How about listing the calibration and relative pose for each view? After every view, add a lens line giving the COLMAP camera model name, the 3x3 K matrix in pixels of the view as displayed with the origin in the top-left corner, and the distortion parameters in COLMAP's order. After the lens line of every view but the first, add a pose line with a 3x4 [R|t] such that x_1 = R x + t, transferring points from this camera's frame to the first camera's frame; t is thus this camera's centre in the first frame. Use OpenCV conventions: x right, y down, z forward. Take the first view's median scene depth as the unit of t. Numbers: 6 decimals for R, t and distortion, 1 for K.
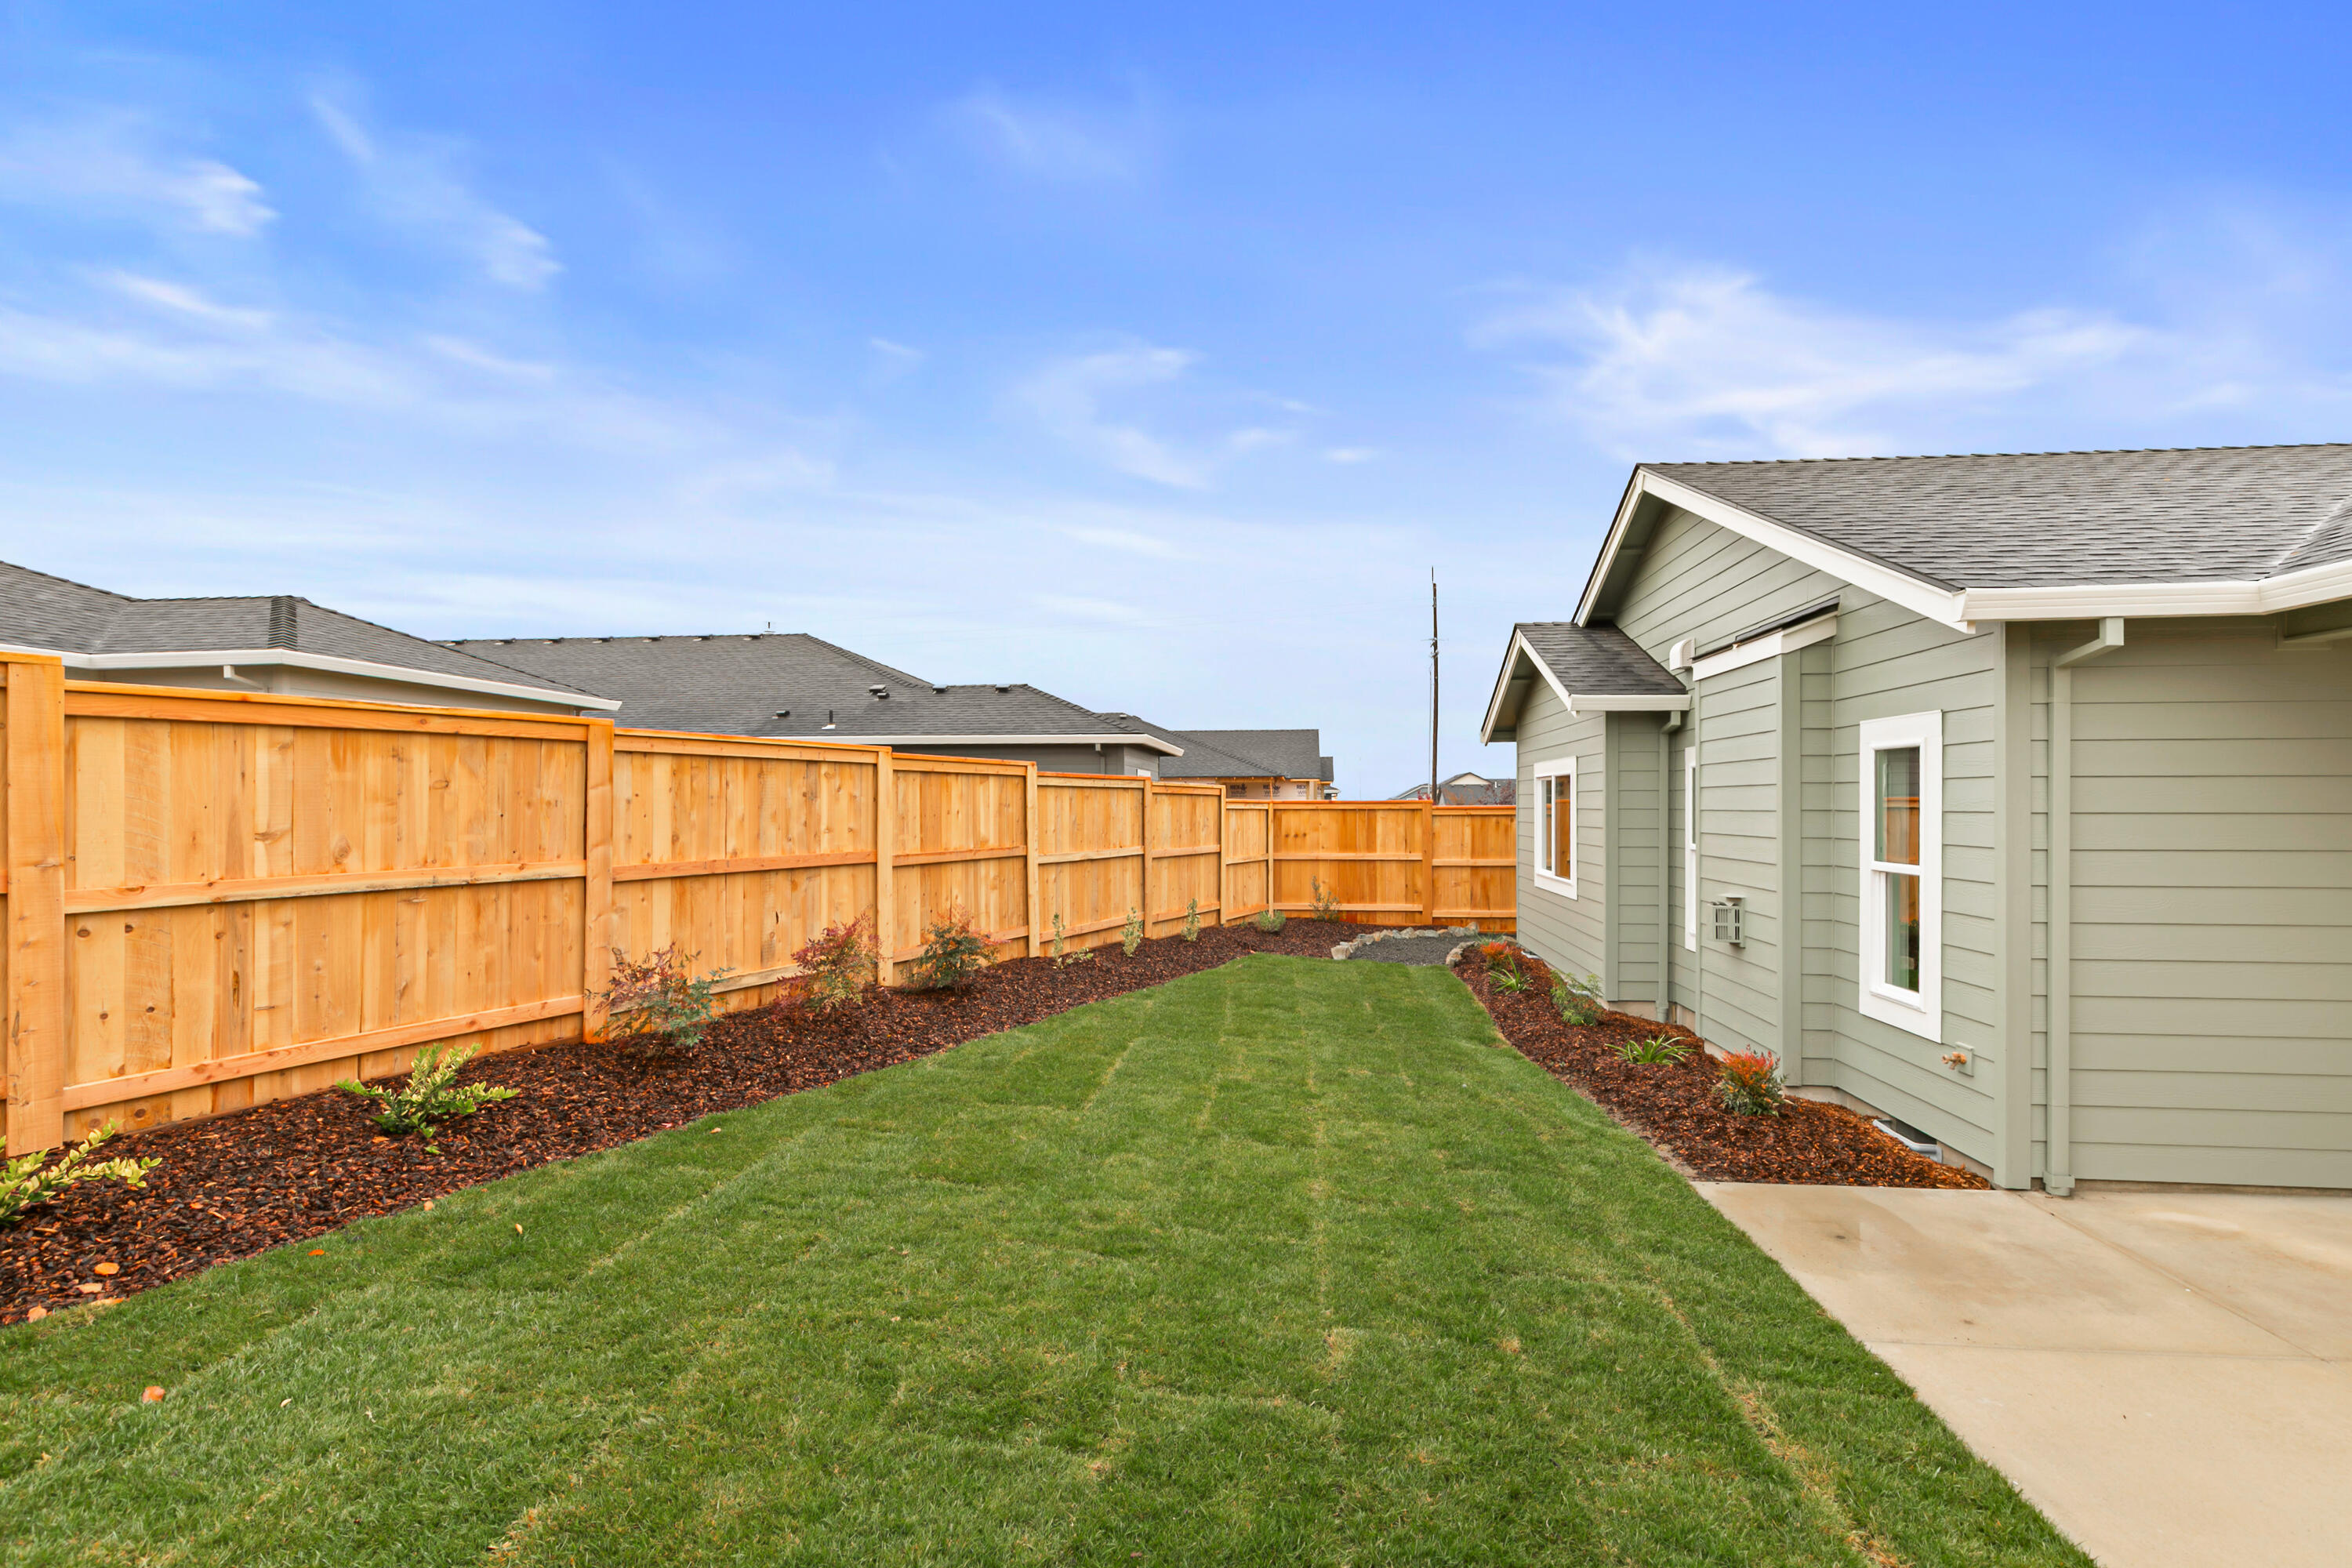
lens RADIAL K [[1078.5, 0, 1181.7], [0, 1078.5, 800.6], [0, 0, 1]] dist [0.007643, -0.001365]
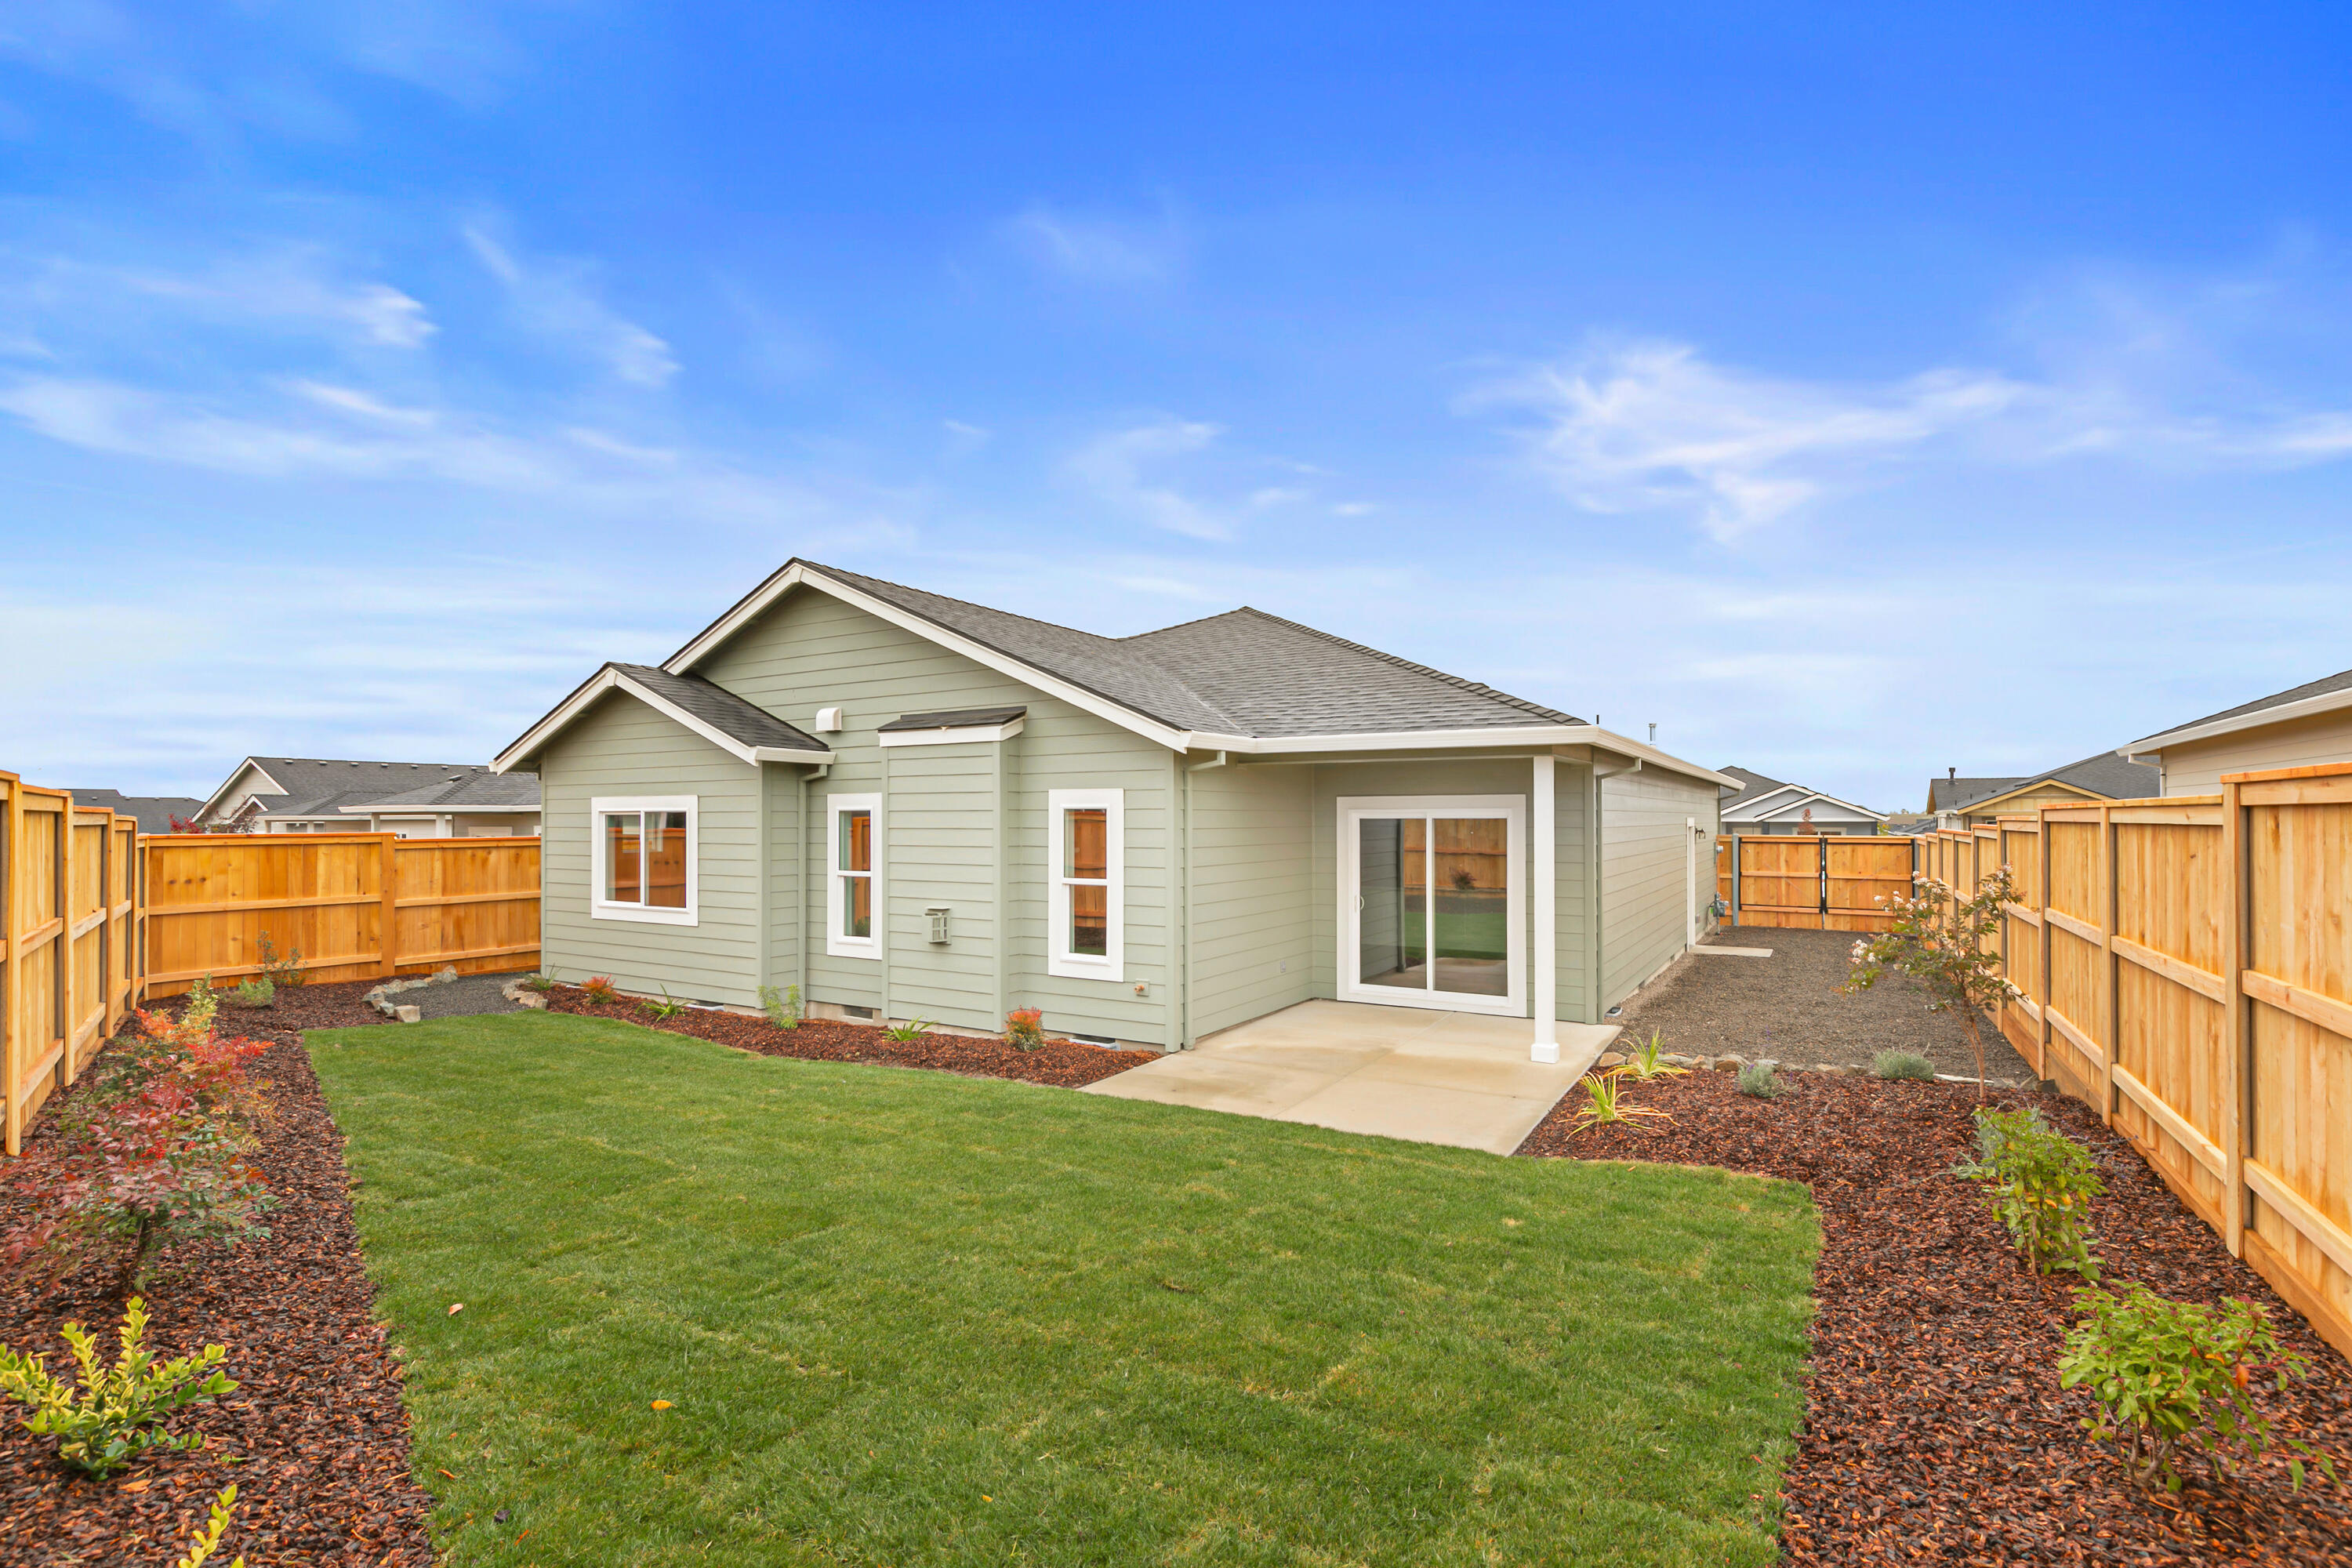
lens RADIAL K [[1078.5, 0, 1127.8], [0, 1078.5, 811.7], [0, 0, 1]] dist [0.007643, -0.001365]
pose [[0.456025, 0.005307, 0.889951, -0.477766], [-0.000736, 0.999984, -0.005586, -0.021666], [-0.889967, 0.001892, 0.456021, 0.122081]]
